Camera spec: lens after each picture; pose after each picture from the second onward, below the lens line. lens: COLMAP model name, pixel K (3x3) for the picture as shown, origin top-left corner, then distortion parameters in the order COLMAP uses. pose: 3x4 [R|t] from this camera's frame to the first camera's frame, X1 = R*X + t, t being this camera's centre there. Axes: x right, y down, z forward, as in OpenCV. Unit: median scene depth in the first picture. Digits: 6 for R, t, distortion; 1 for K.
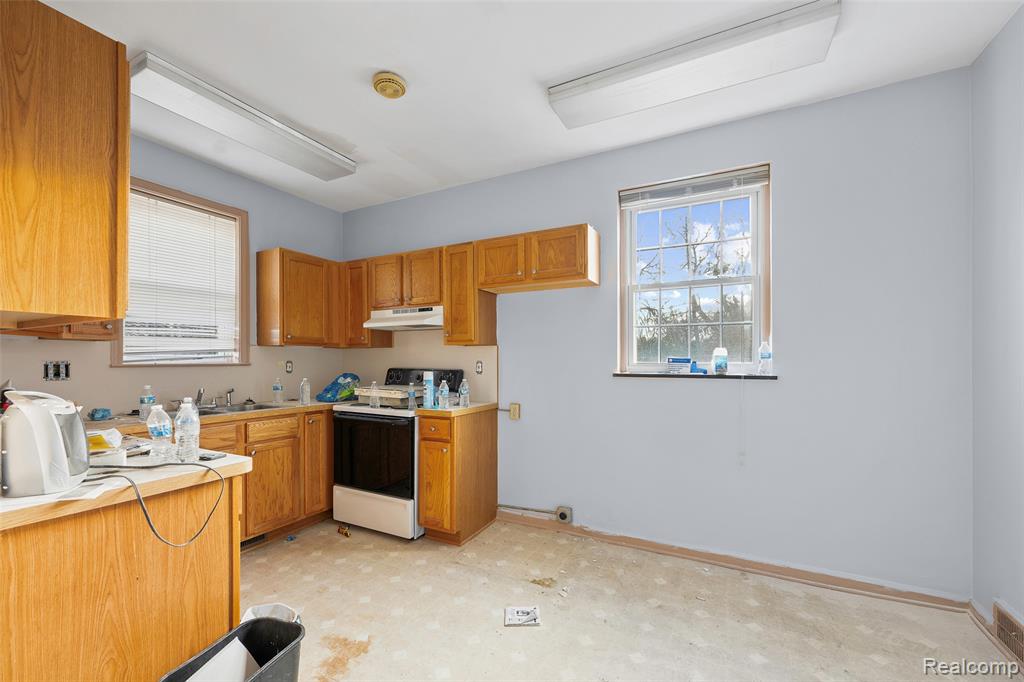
lens RADIAL K [[409.3, 0, 514.5], [0, 409.3, 357.3], [0, 0, 1]] dist [-0.000742, -0.000113]
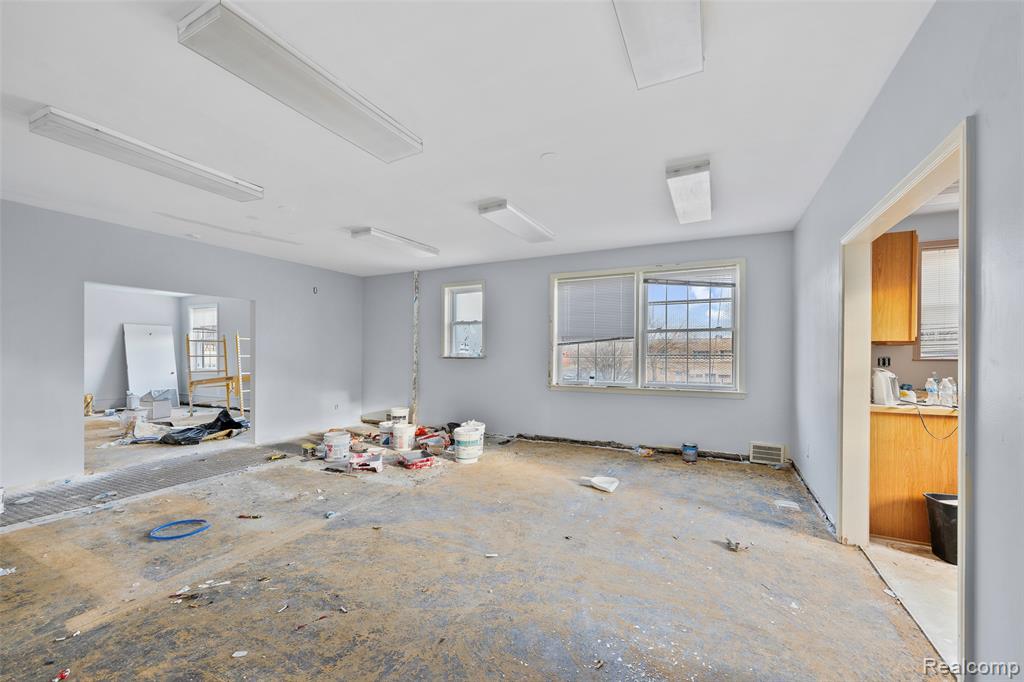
lens RADIAL K [[409.3, 0, 514.5], [0, 409.3, 357.3], [0, 0, 1]] dist [-0.000742, -0.000113]
pose [[0.008075, 0.011011, -0.999907, 1.334380], [0.002699, 0.999935, 0.011033, -0.023502], [0.999964, -0.002788, 0.008045, -1.278815]]
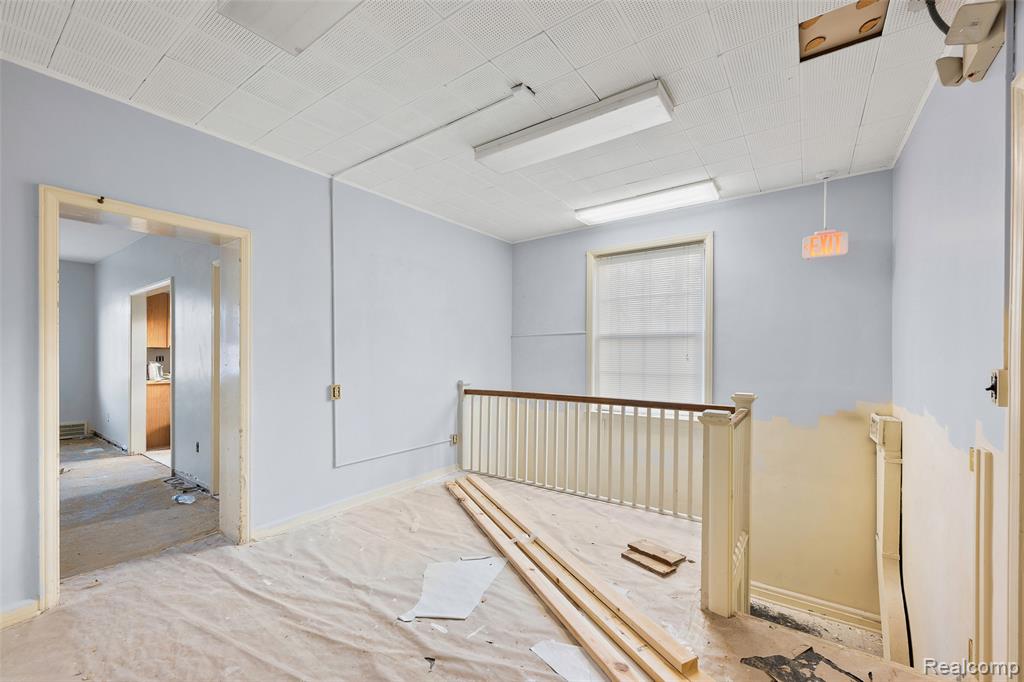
lens RADIAL K [[409.3, 0, 514.5], [0, 409.3, 357.3], [0, 0, 1]] dist [-0.000742, -0.000113]
pose [[0.989144, 0.010515, -0.146574, 3.548155], [-0.009645, 0.999931, 0.006646, -0.043487], [0.146634, -0.005160, 0.989177, -2.984456]]
